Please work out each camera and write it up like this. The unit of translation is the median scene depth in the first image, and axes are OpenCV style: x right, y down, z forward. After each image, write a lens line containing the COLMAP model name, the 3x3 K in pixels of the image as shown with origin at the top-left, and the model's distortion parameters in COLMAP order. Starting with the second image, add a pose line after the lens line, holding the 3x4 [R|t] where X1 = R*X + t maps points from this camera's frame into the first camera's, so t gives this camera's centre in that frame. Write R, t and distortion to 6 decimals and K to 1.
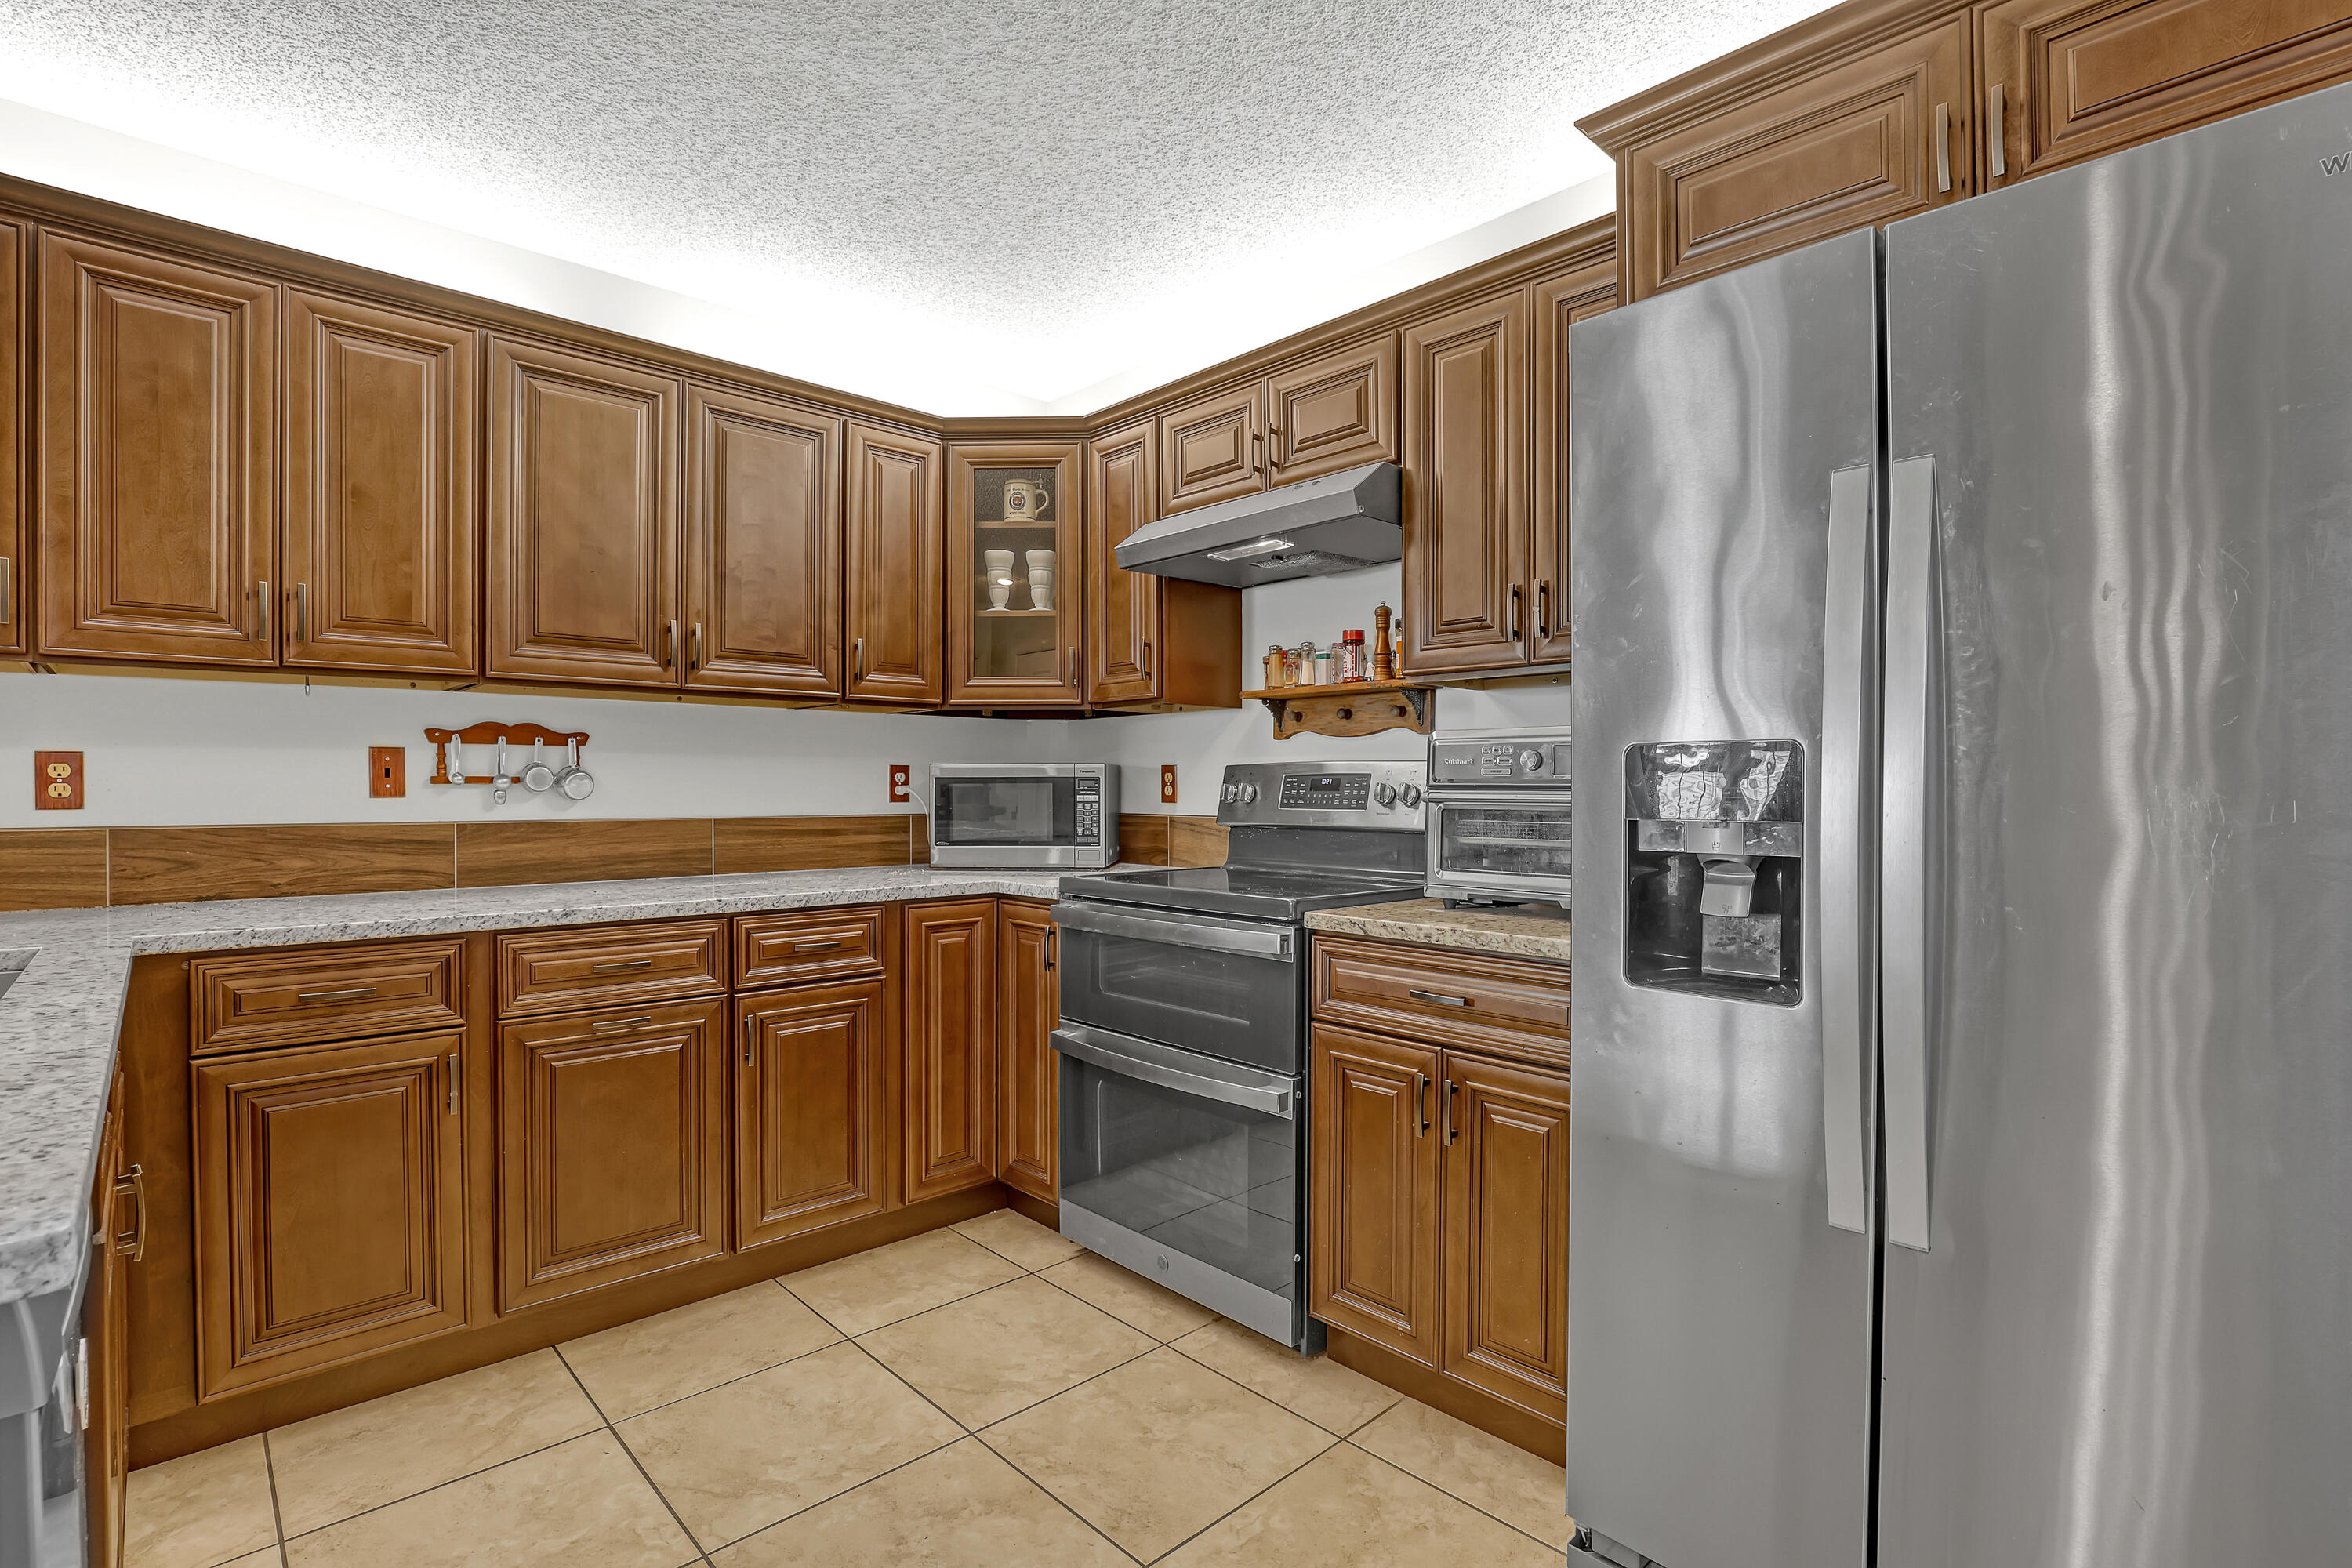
lens RADIAL K [[1103.5, 0, 1186.9], [0, 1103.5, 788.0], [0, 0, 1]] dist [-0.026937, 0.003184]
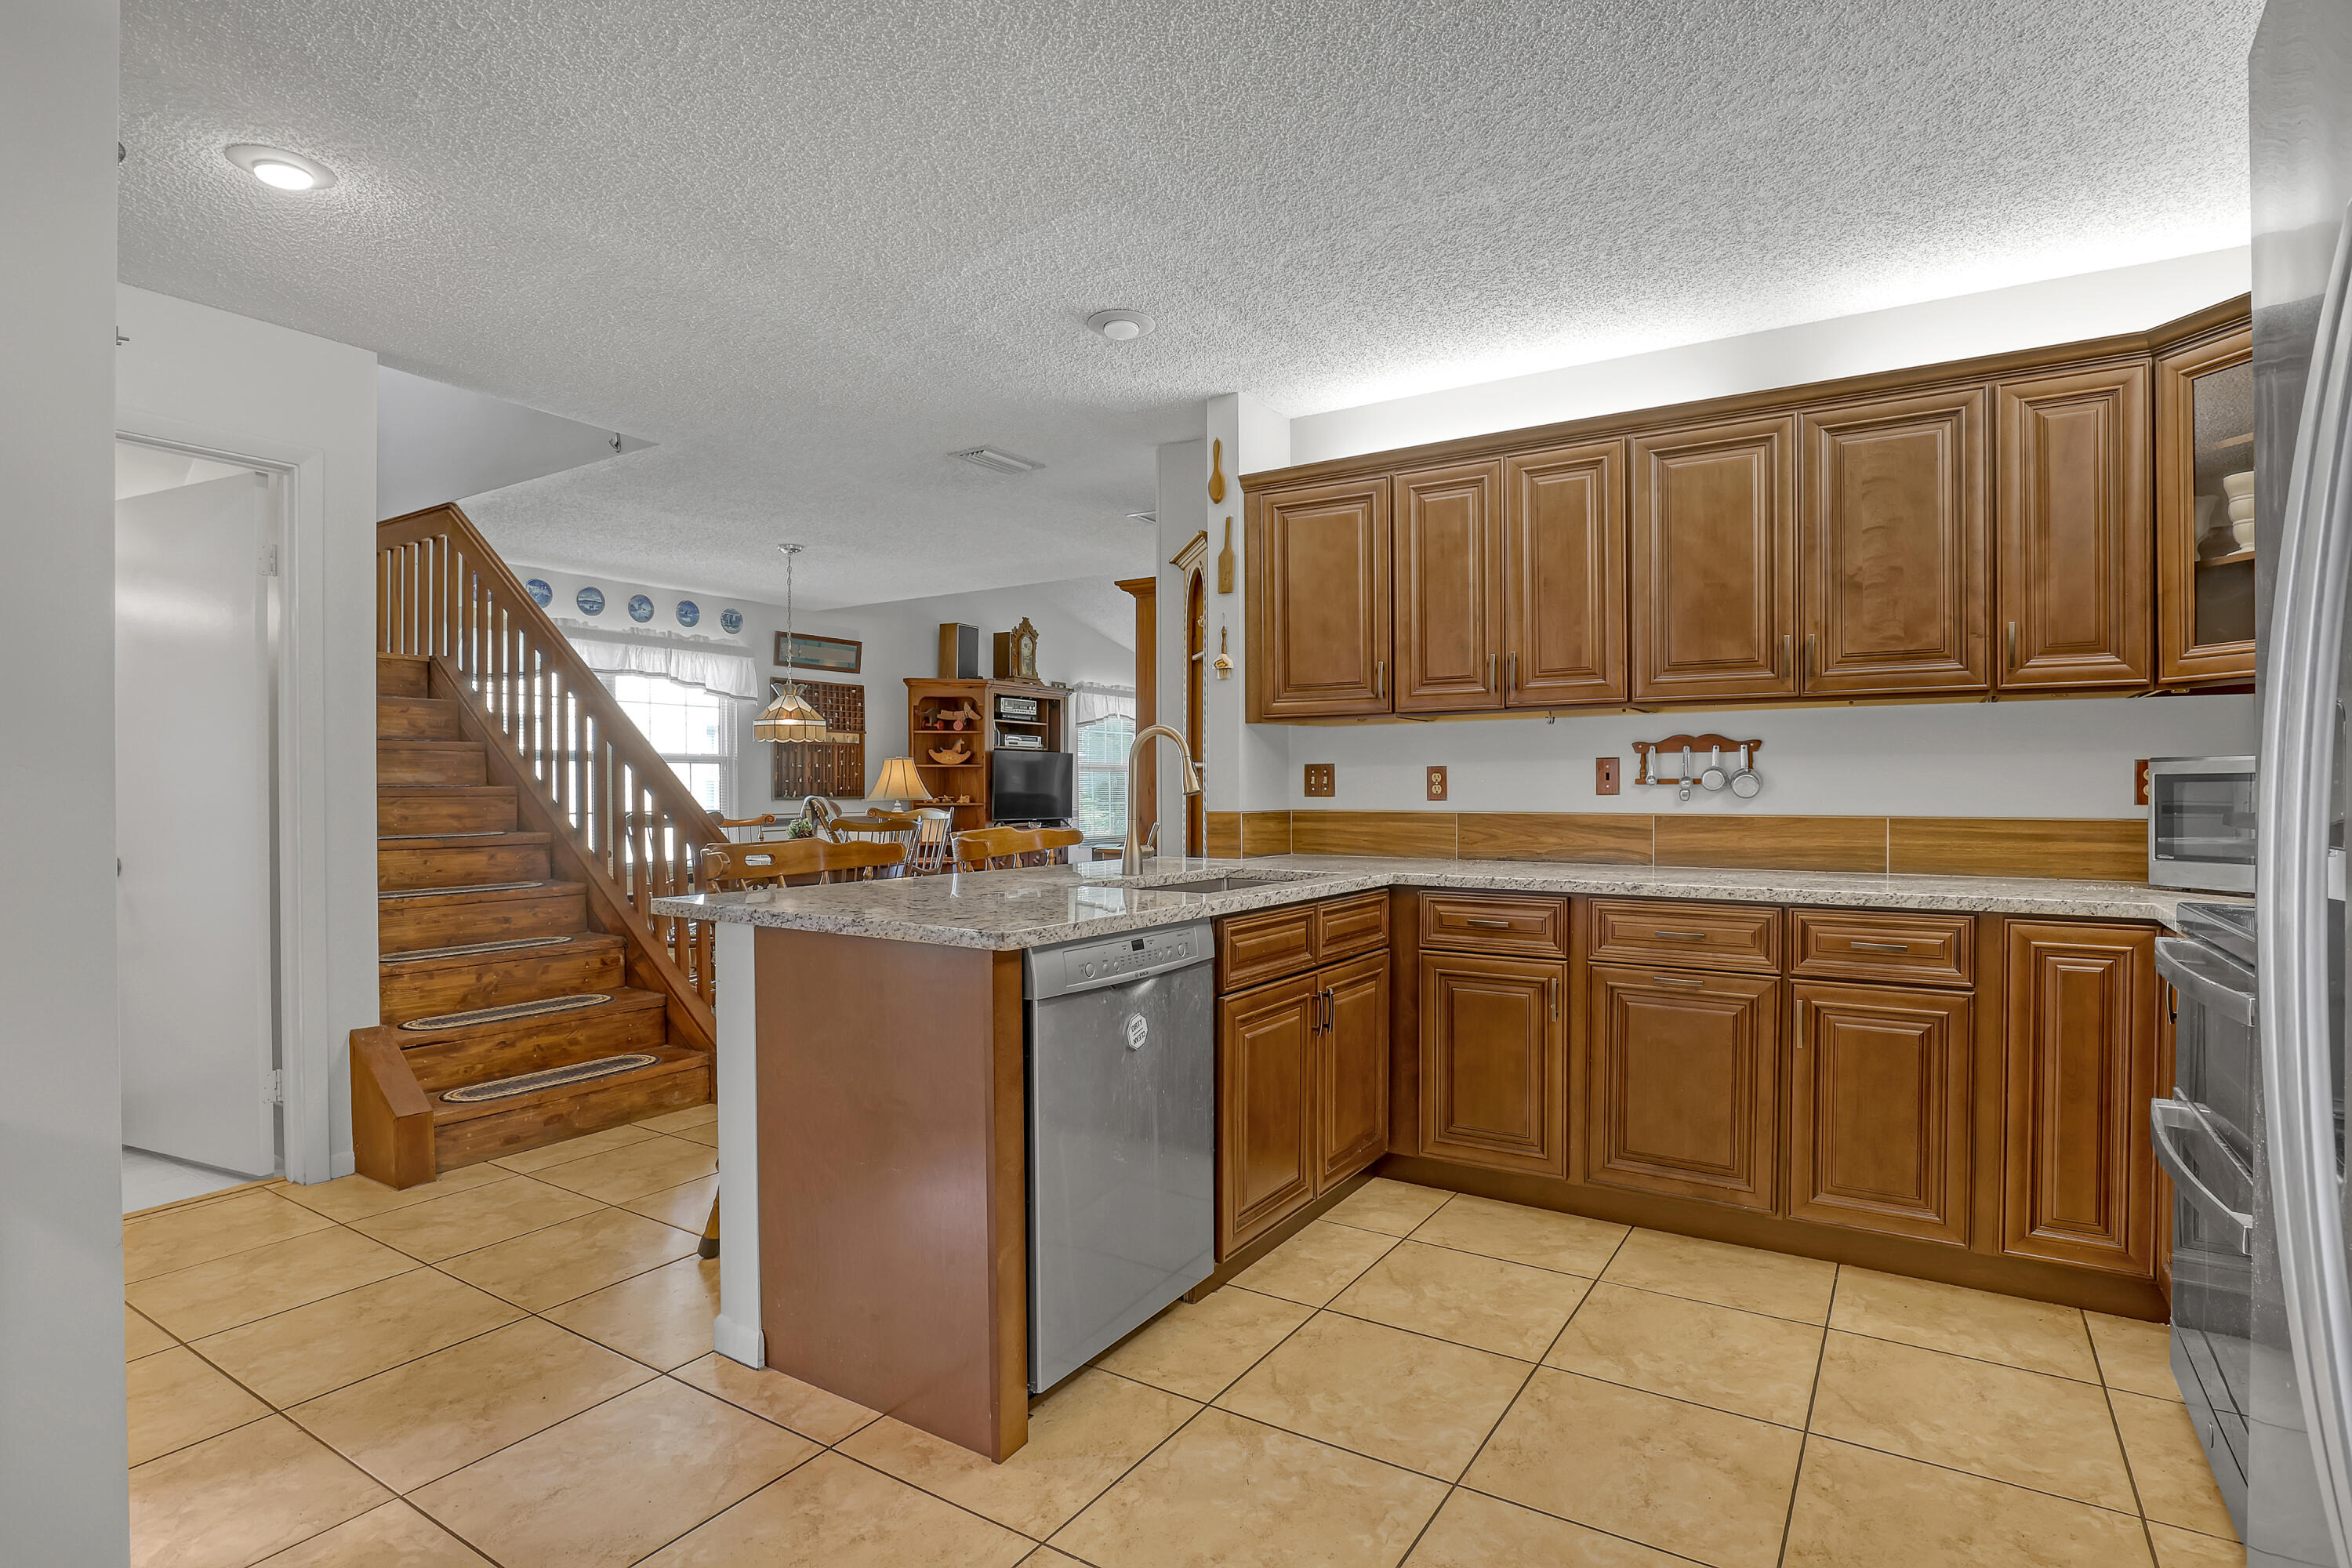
lens RADIAL K [[1158.0, 0, 1238.4], [0, 1158.0, 786.1], [0, 0, 1]] dist [-0.029913, 0.001418]
pose [[0.272381, -0.001804, -0.962188, 0.510692], [-0.000436, 0.999998, -0.001999, 0.000764], [0.962189, 0.000964, 0.272379, 0.163822]]
